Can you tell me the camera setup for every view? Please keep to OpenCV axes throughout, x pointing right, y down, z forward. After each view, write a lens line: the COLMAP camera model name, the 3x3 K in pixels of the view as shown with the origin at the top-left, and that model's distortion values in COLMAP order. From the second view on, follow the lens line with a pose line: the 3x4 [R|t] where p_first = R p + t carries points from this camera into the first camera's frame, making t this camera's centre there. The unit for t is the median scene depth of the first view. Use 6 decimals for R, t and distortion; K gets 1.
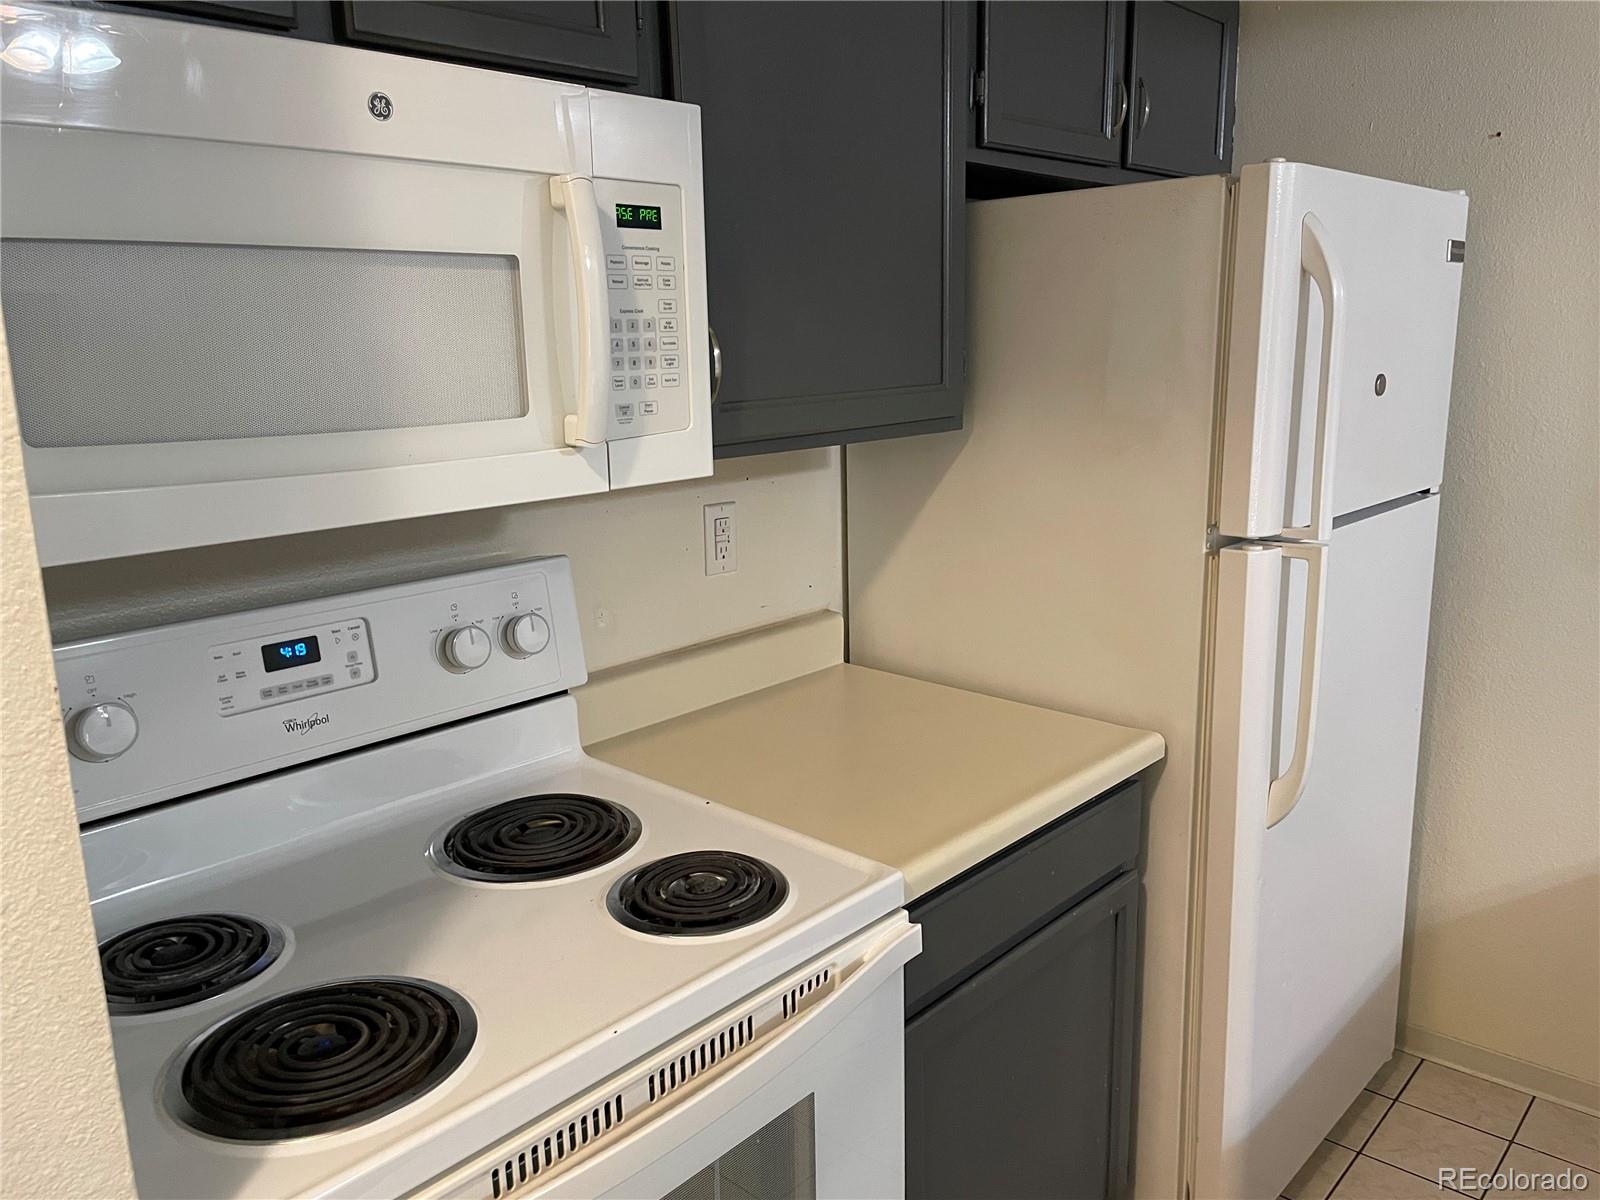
lens RADIAL K [[1212.9, 0, 801.7], [0, 1212.9, 603.1], [0, 0, 1]] dist [0.059391, -0.000609]
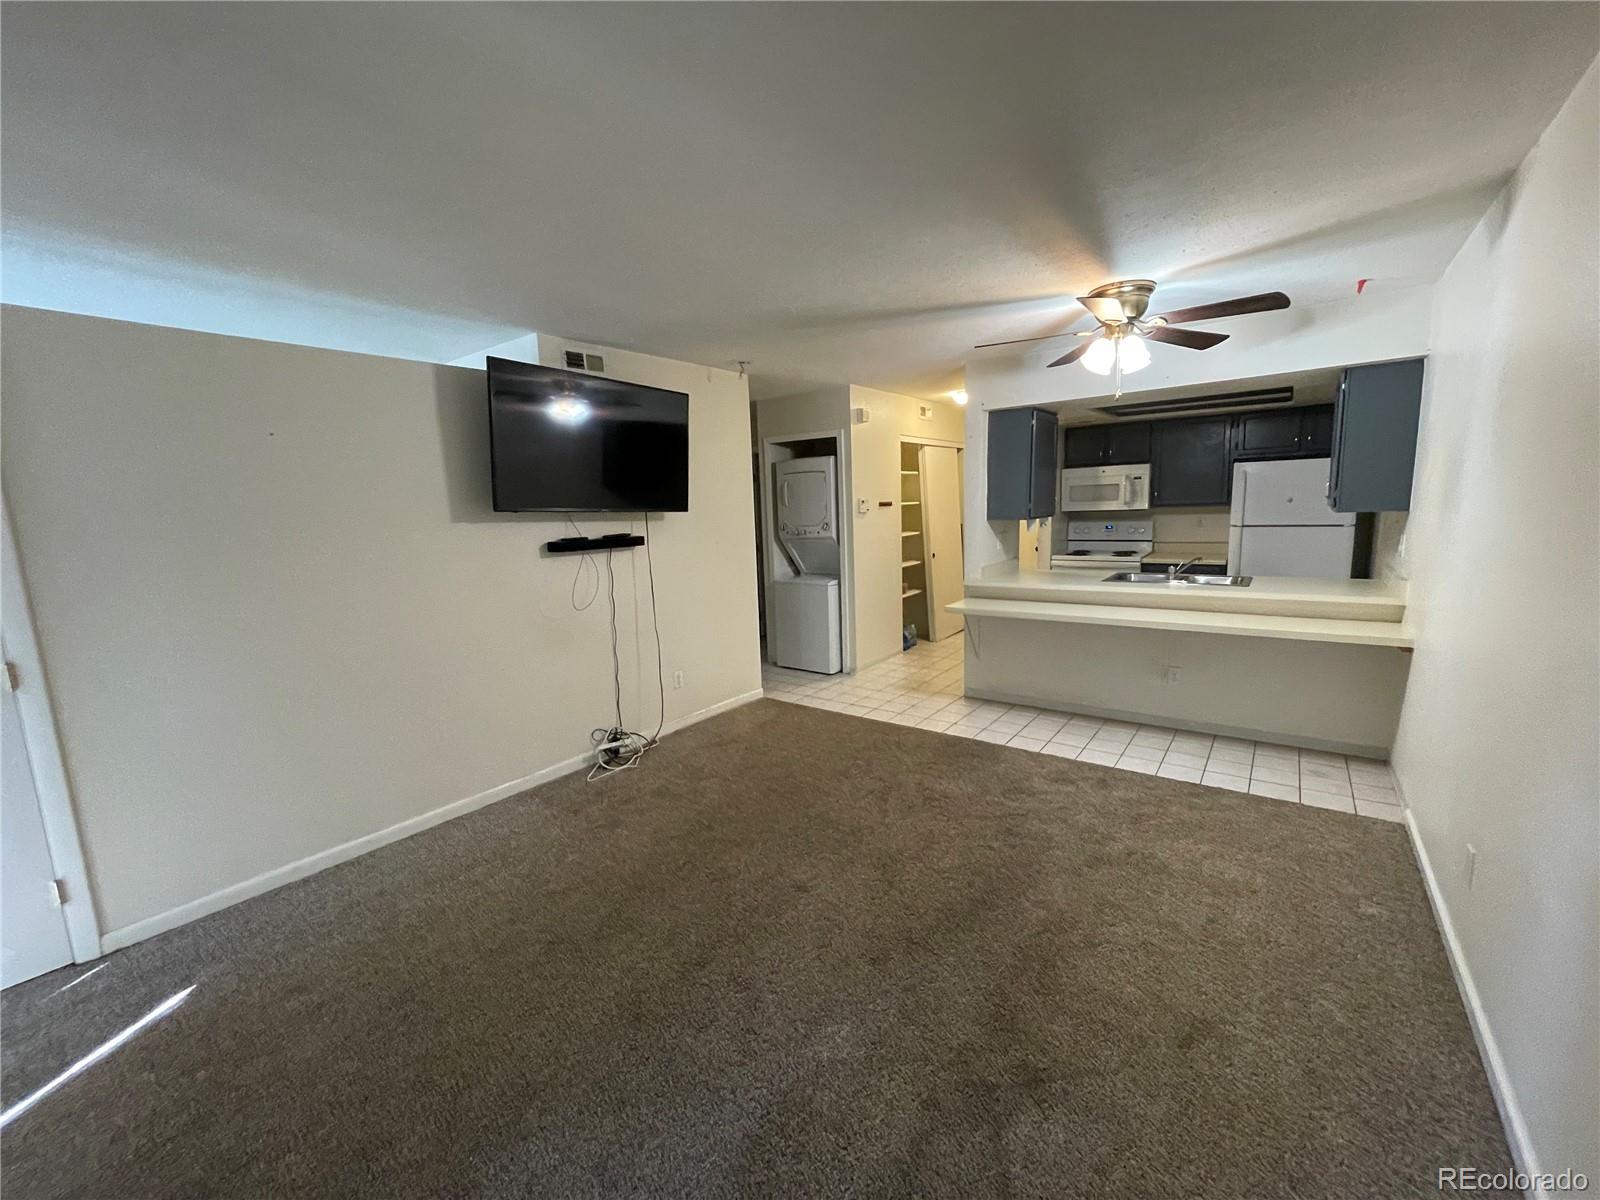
lens RADIAL K [[642.7, 0, 802.9], [0, 642.7, 597.9], [0, 0, 1]] dist [-0.004299, 0.000759]
pose [[0.086118, 0.166166, -0.982330, 4.110041], [-0.177656, 0.972752, 0.148971, 0.242615], [0.980317, 0.161688, 0.113292, -1.632922]]
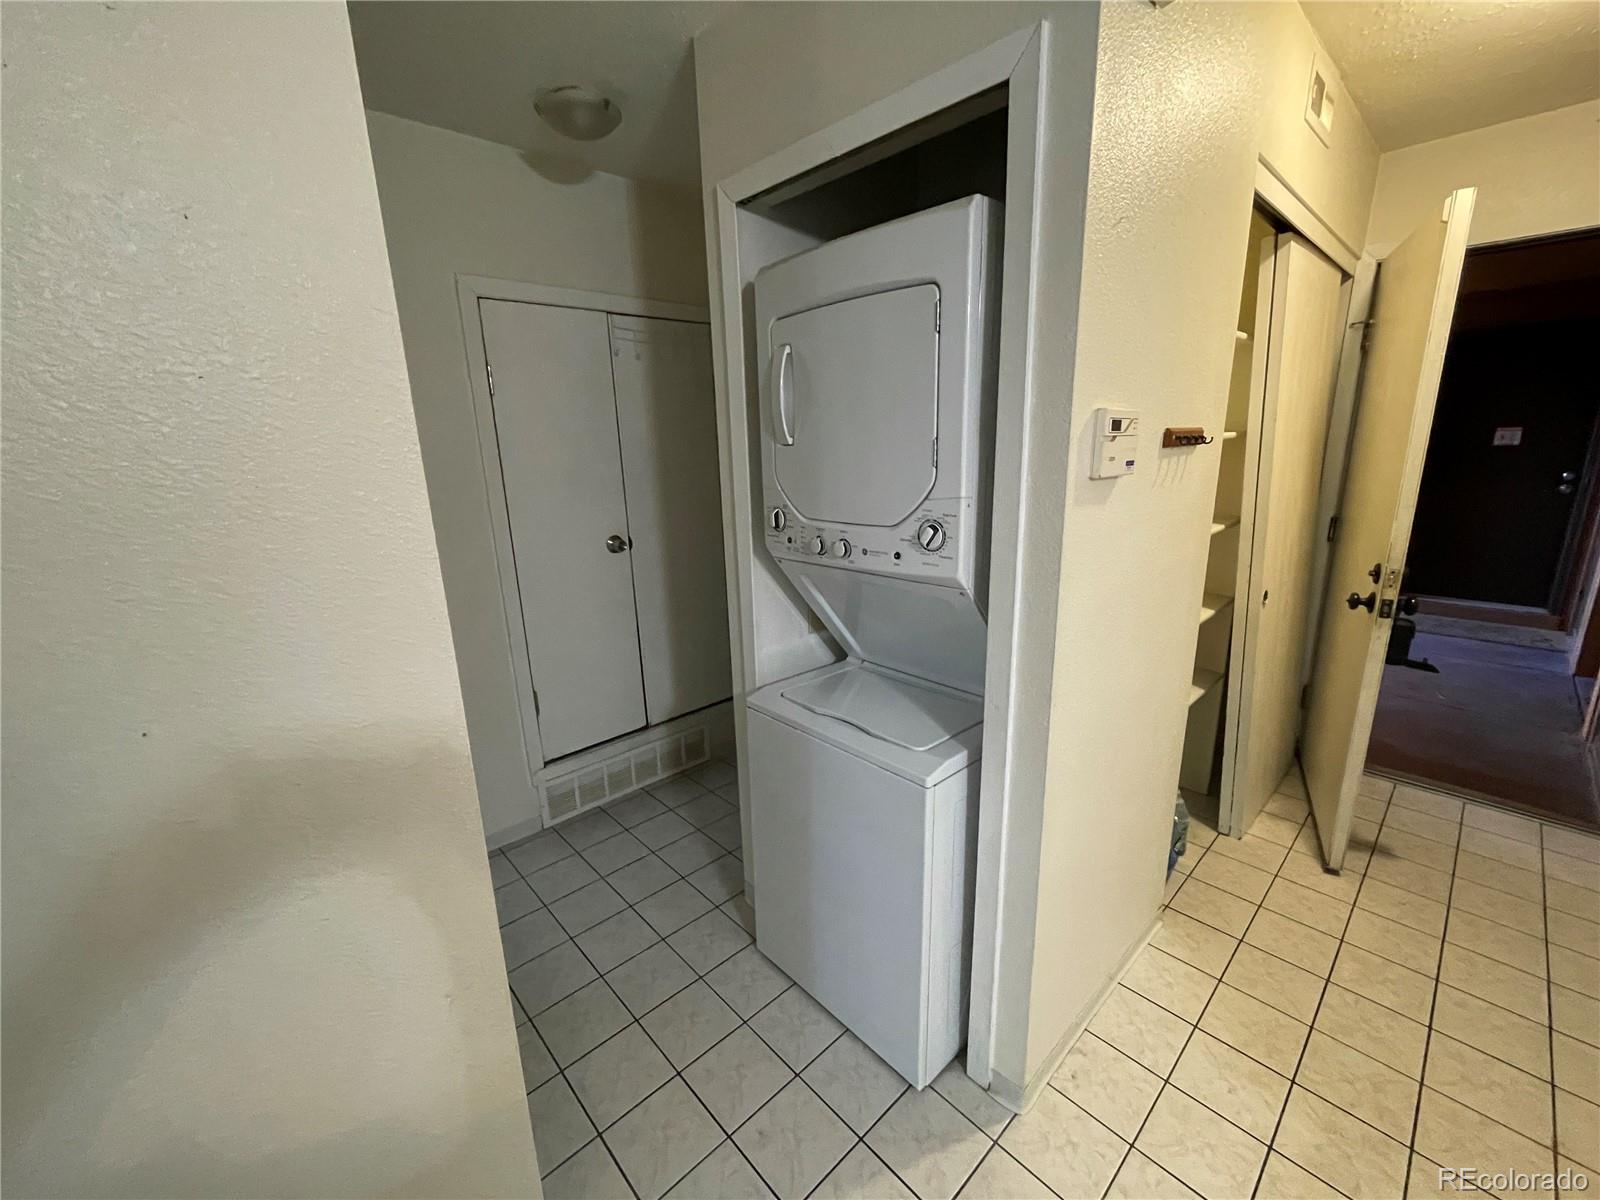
lens RADIAL K [[642.7, 0, 810.1], [0, 642.7, 596.0], [0, 0, 1]] dist [-0.004299, 0.000759]
pose [[-0.087656, 0.262974, -0.960813, 0.908937], [-0.180911, 0.944284, 0.274954, 0.240866], [0.979586, 0.197923, -0.035197, -1.212004]]
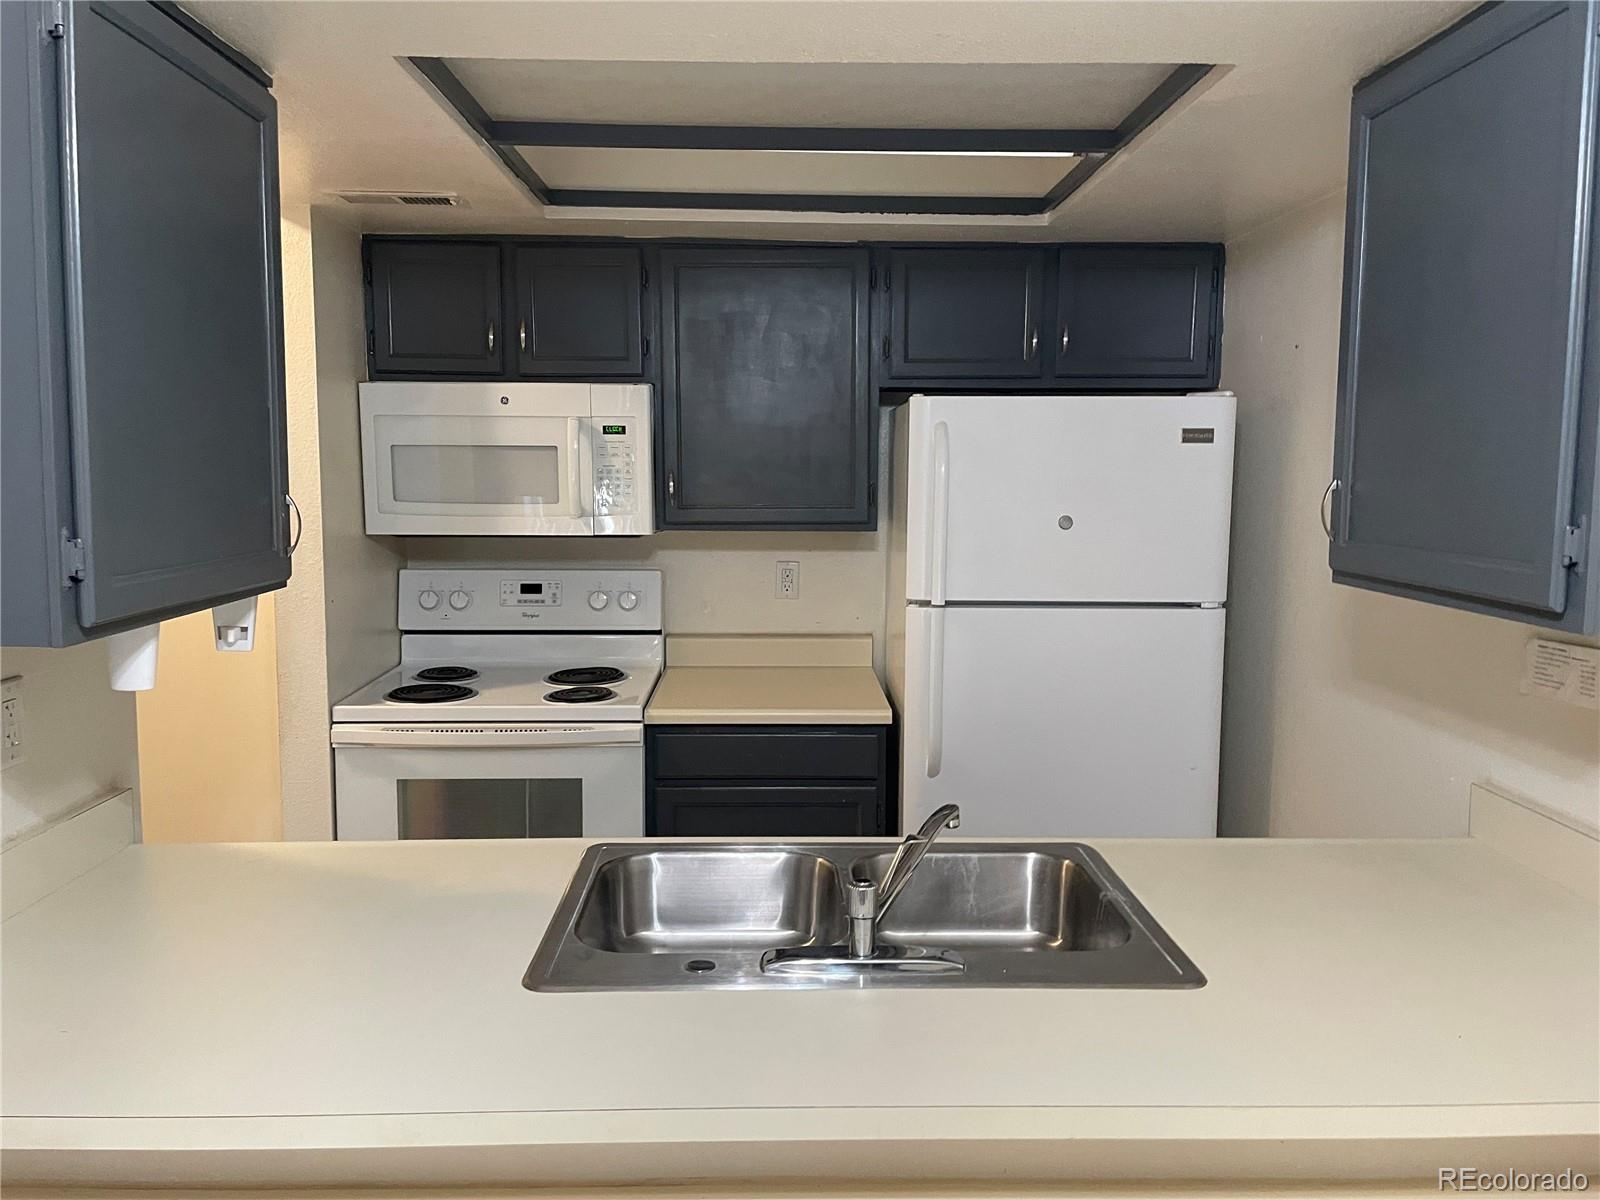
lens RADIAL K [[1212.9, 0, 809.2], [0, 1212.9, 610.9], [0, 0, 1]] dist [0.059391, -0.000609]
pose [[0.691040, 0.116689, -0.713335, 1.942882], [-0.175559, 0.984428, -0.009036, 0.007052], [0.701172, 0.131477, 0.700765, -0.430805]]
